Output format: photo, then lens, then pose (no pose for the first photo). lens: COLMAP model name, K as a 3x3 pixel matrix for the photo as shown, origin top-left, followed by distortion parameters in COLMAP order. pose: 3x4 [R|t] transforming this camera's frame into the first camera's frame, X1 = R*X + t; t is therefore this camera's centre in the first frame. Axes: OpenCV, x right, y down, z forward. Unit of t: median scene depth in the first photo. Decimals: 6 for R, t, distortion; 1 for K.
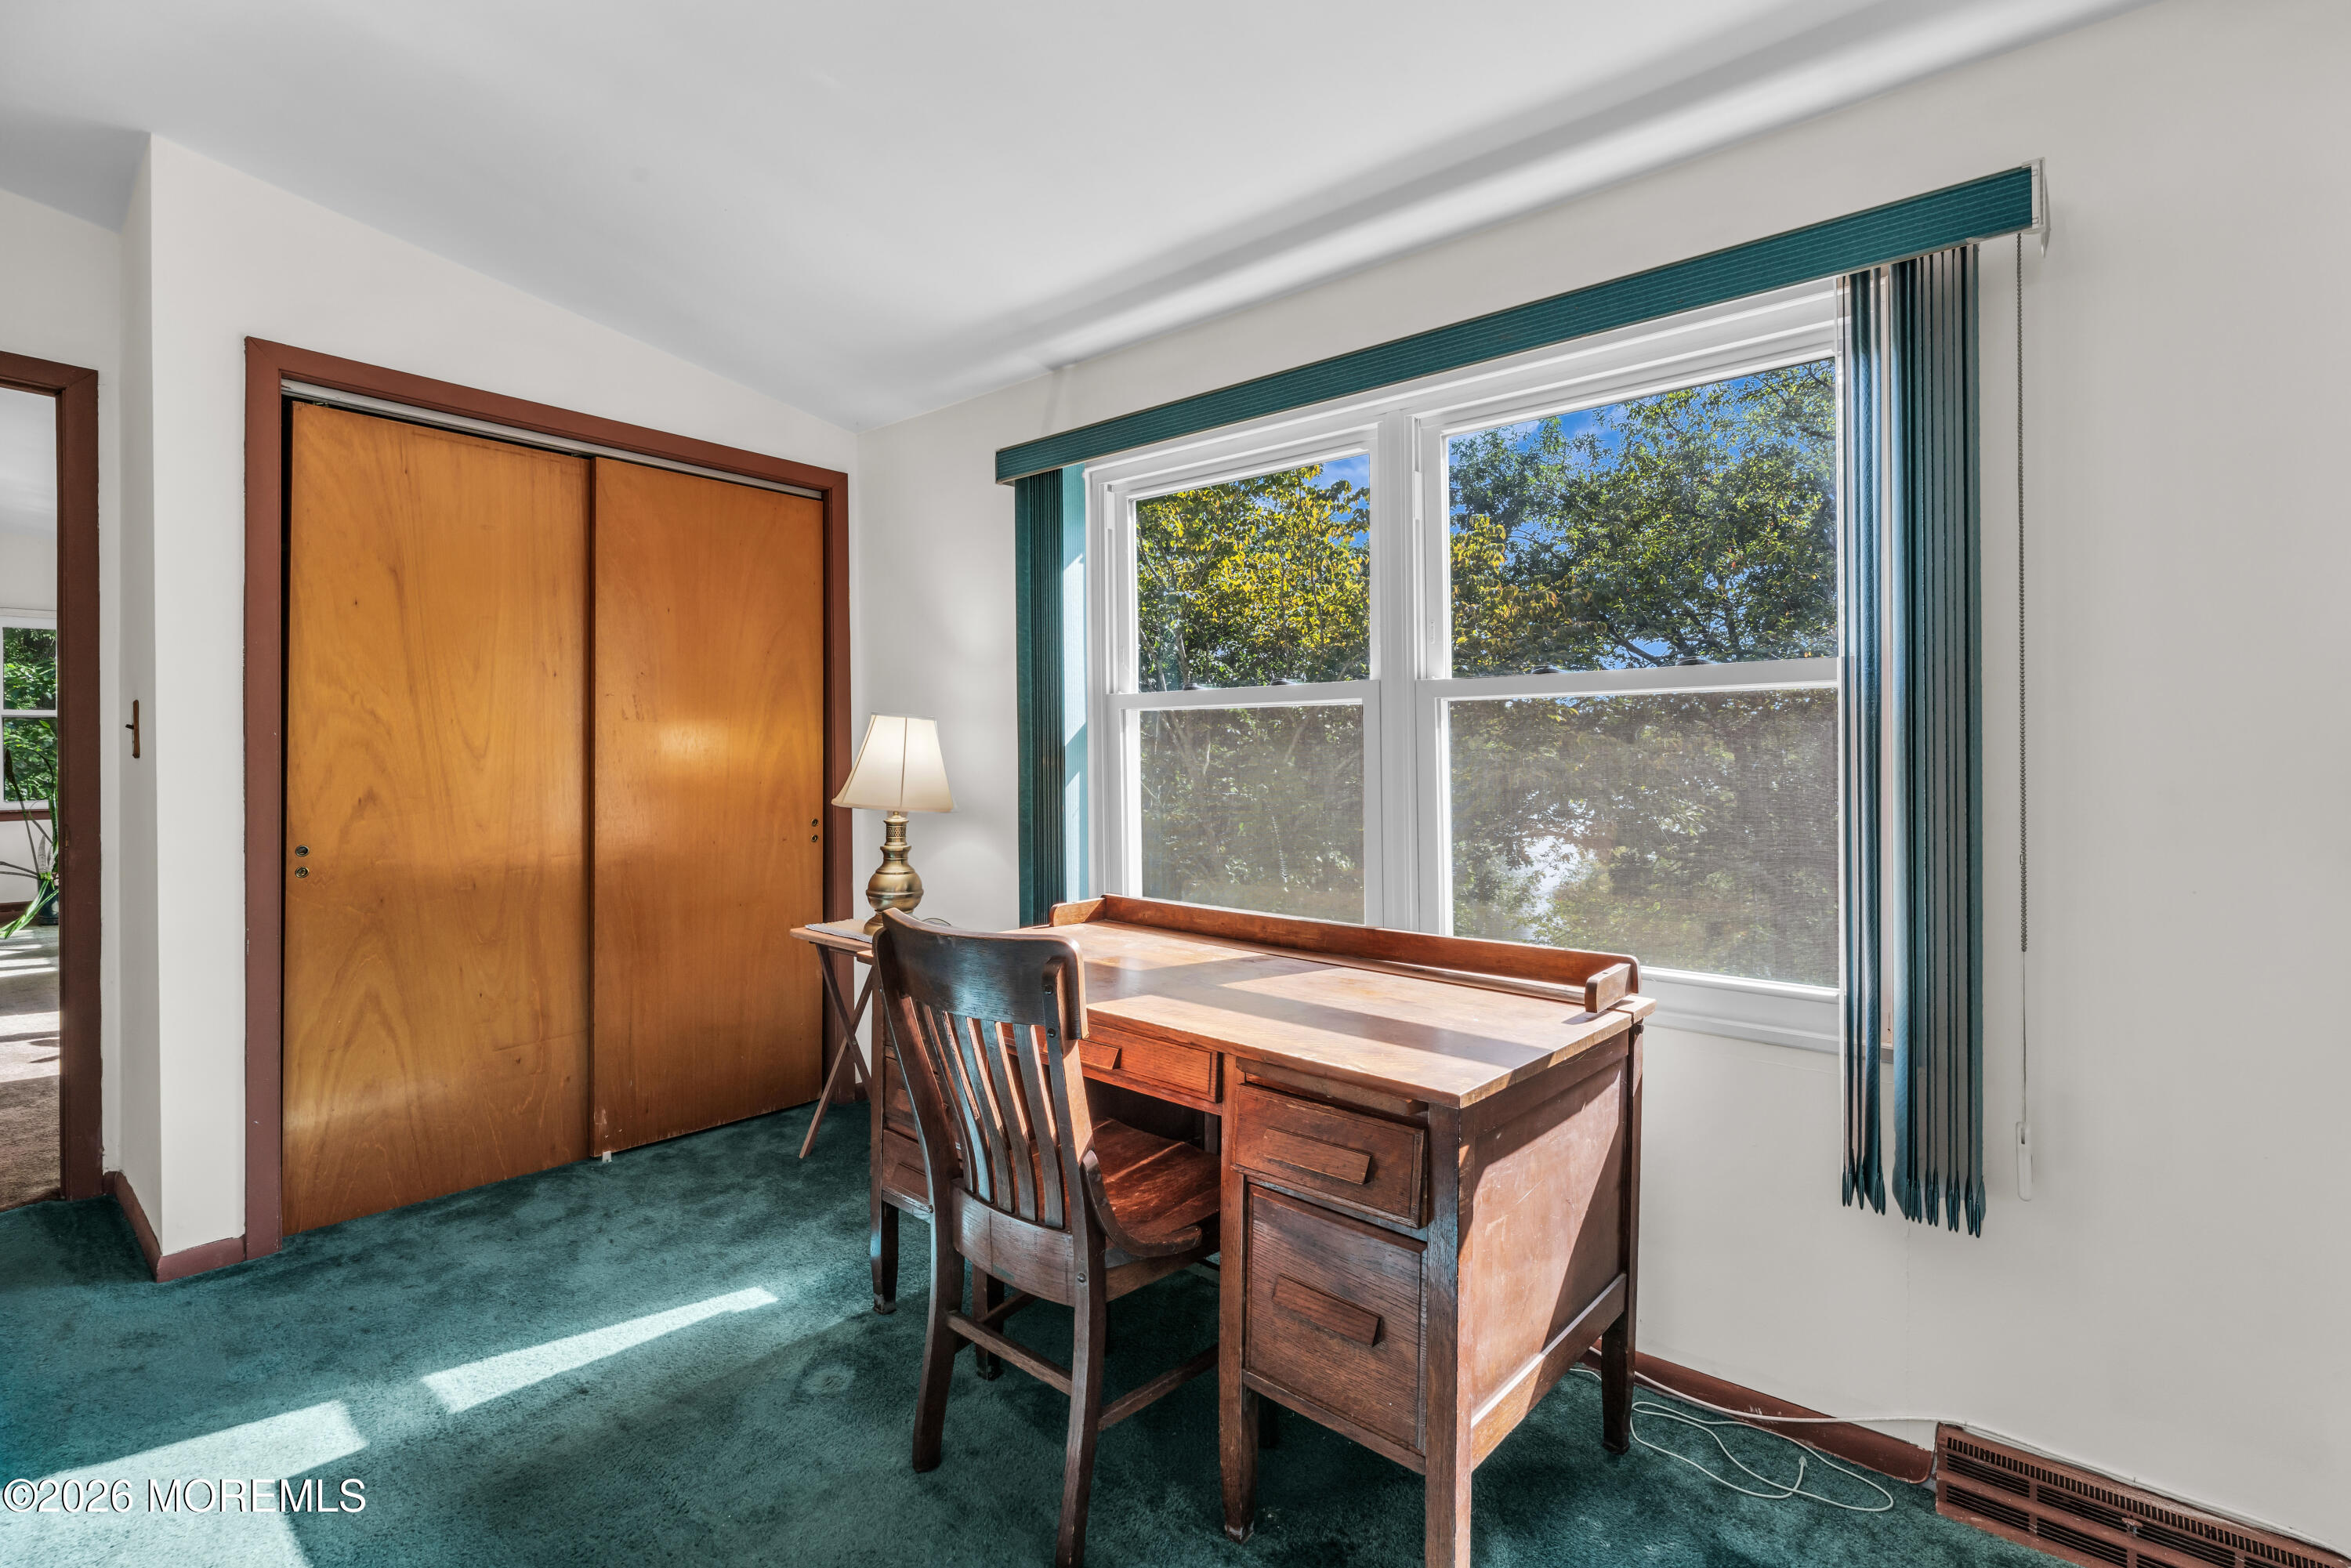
lens RADIAL K [[1115.2, 0, 1175.5], [0, 1115.2, 784.0], [0, 0, 1]] dist [-0.001560, 0.000197]
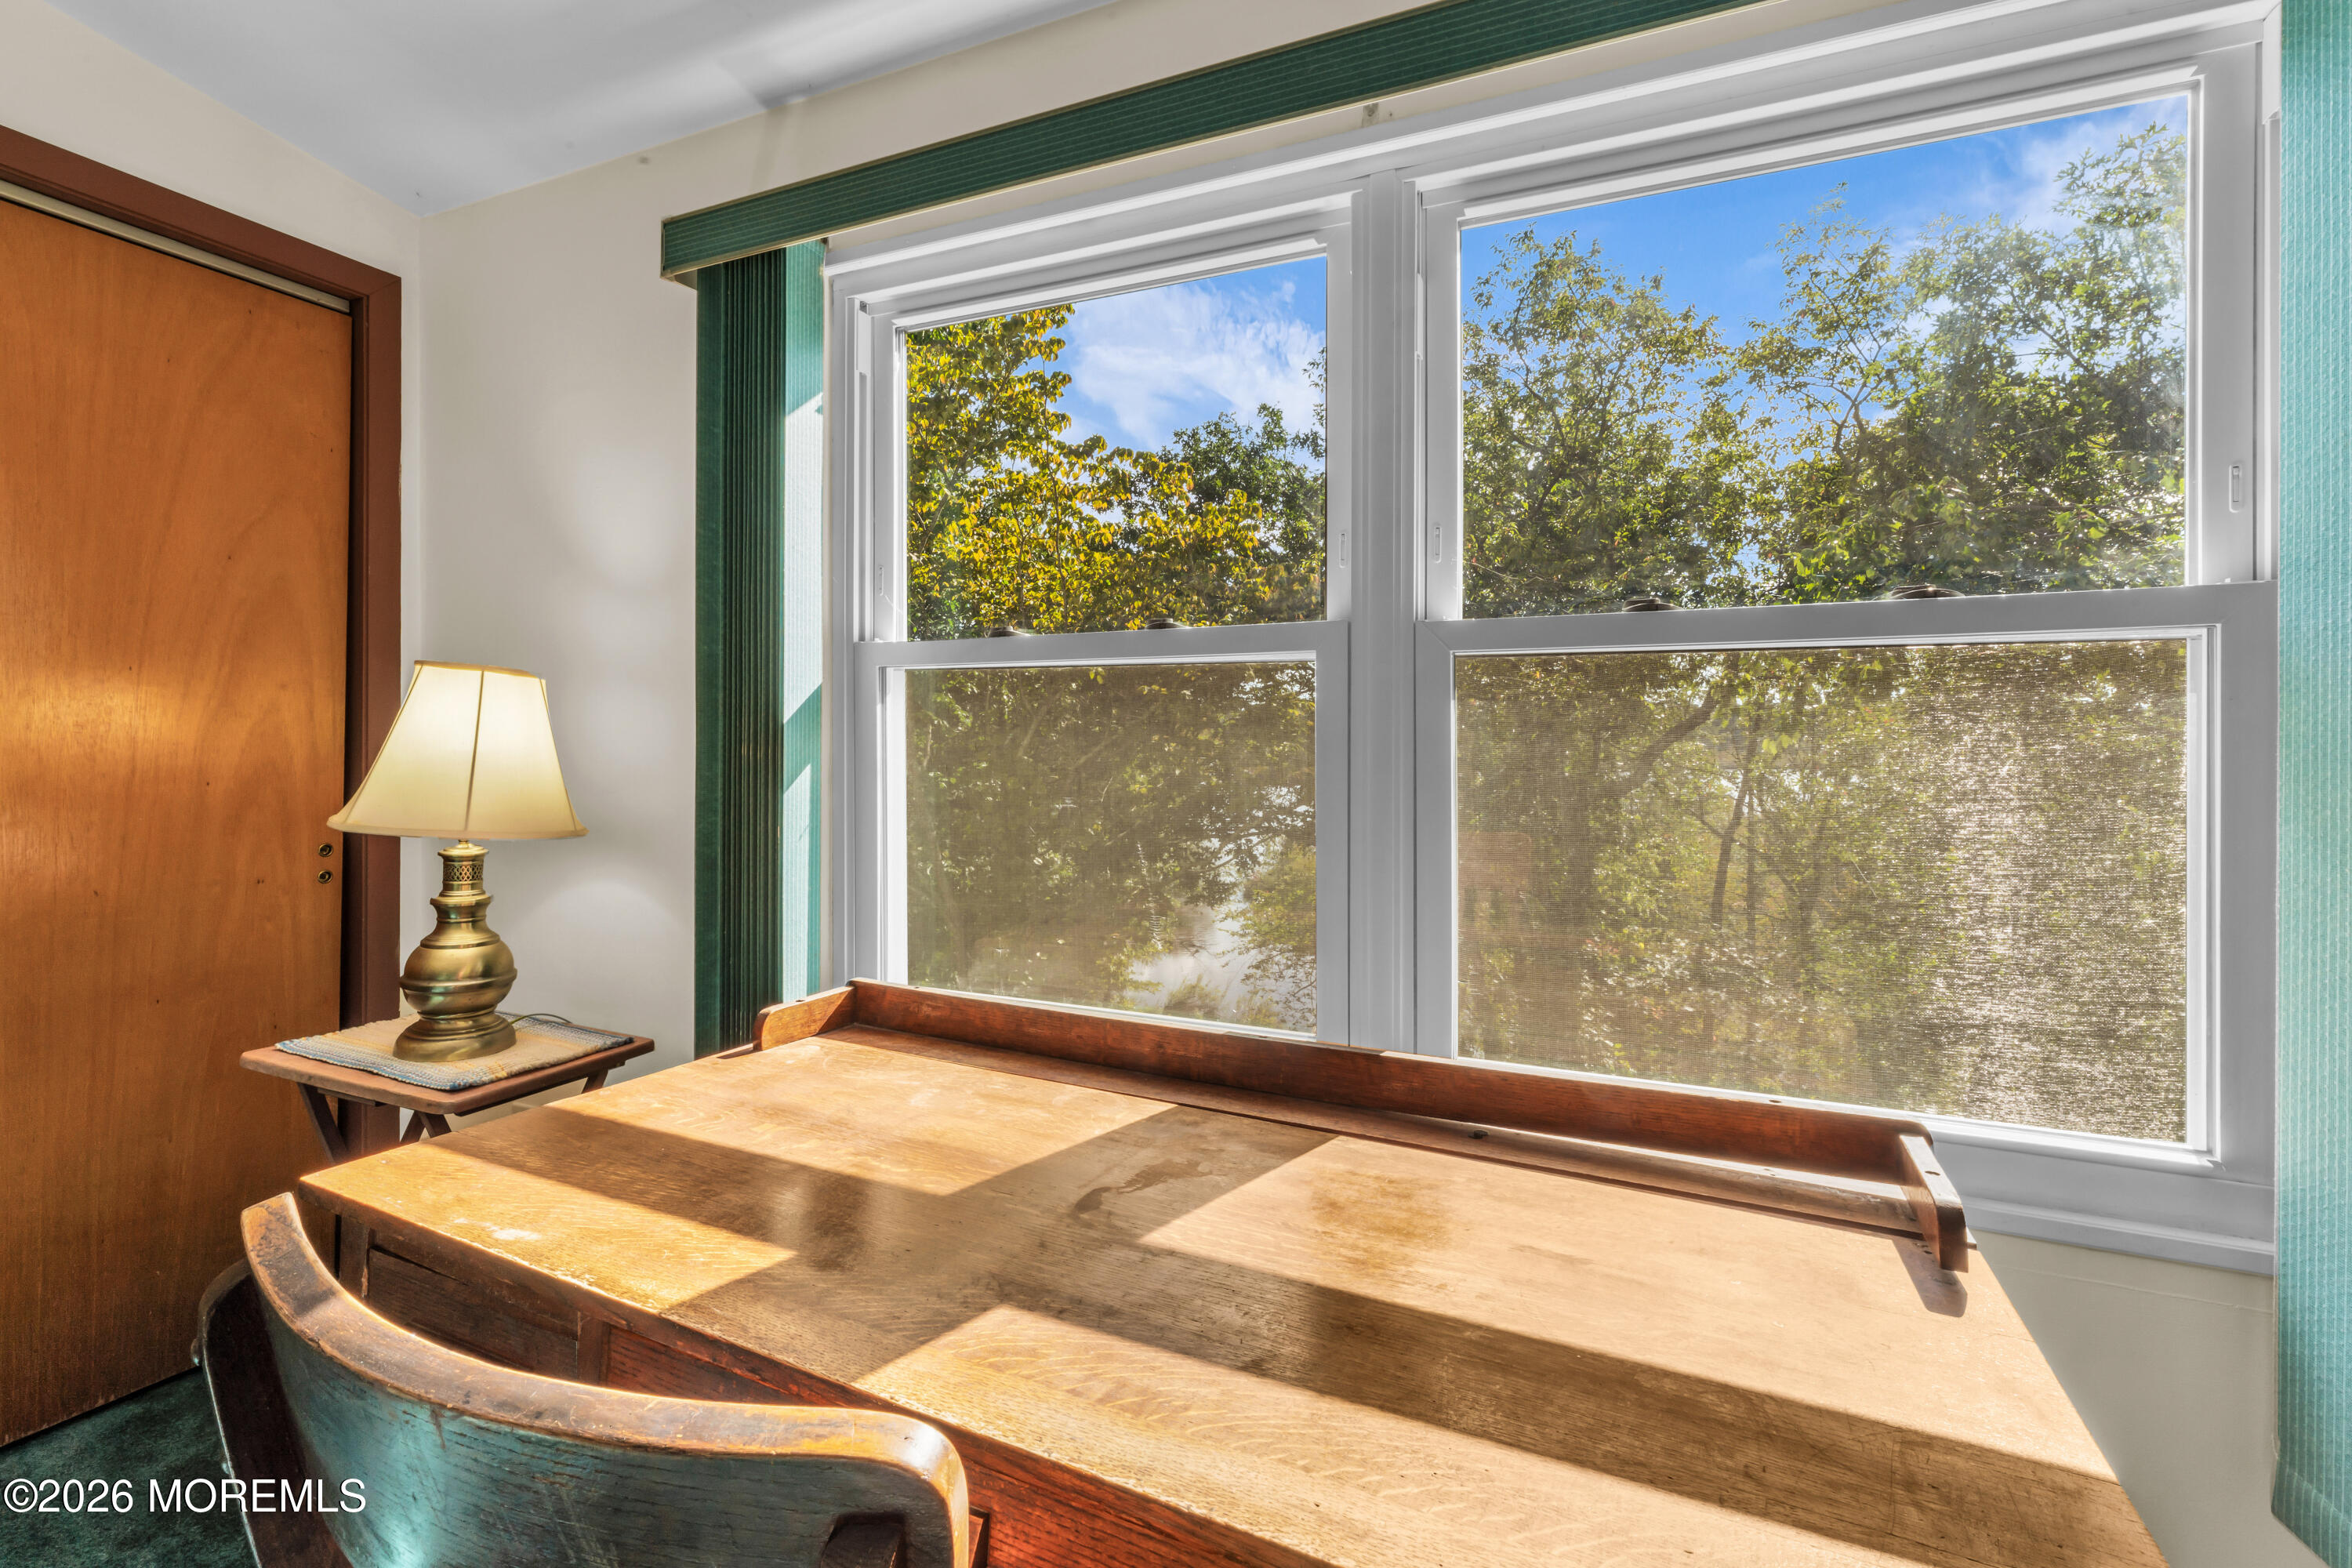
lens RADIAL K [[1077.3, 0, 1172.7], [0, 1077.3, 752.1], [0, 0, 1]] dist [-0.008356, 0.000060]
pose [[0.961092, 0.009434, 0.276067, -0.053318], [-0.003052, 0.999718, -0.023537, -0.006916], [-0.276211, 0.021779, 0.960850, 0.368774]]
